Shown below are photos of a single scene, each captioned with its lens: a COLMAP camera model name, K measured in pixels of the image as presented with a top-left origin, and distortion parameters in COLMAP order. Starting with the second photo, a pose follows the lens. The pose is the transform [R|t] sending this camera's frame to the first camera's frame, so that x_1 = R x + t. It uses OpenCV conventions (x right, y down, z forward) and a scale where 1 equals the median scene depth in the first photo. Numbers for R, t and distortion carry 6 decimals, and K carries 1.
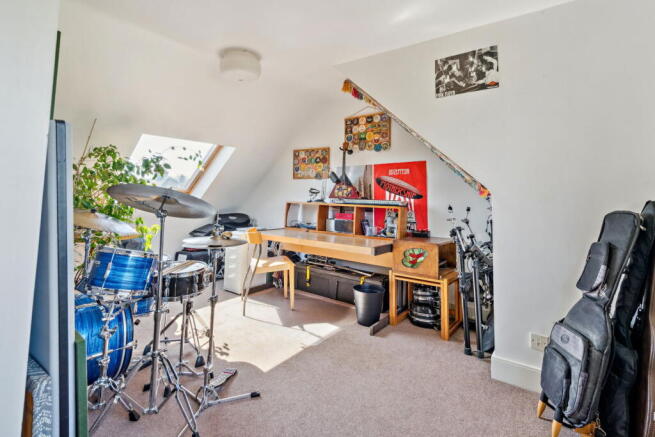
lens RADIAL K [[315.3, 0, 327.1], [0, 315.3, 167.1], [0, 0, 1]] dist [-0.000499, -0.000168]
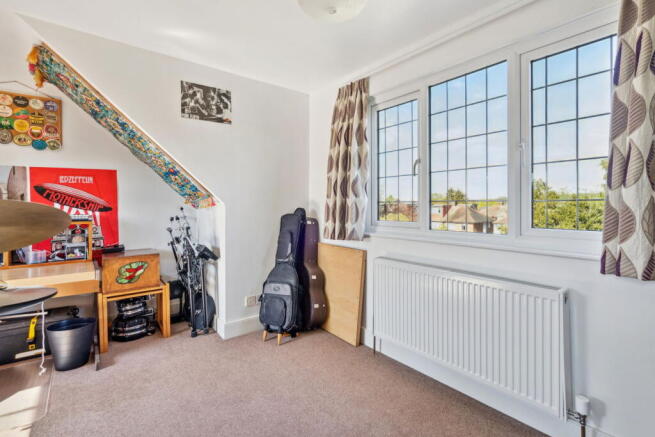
lens RADIAL K [[310.7, 0, 327.0], [0, 310.7, 203.5], [0, 0, 1]] dist [-0.000583, 0.000017]
pose [[0.261830, -0.009733, 0.965065, -0.530469], [-0.073704, 0.996827, 0.030050, 0.006367], [-0.962295, -0.078997, 0.260282, 0.217117]]
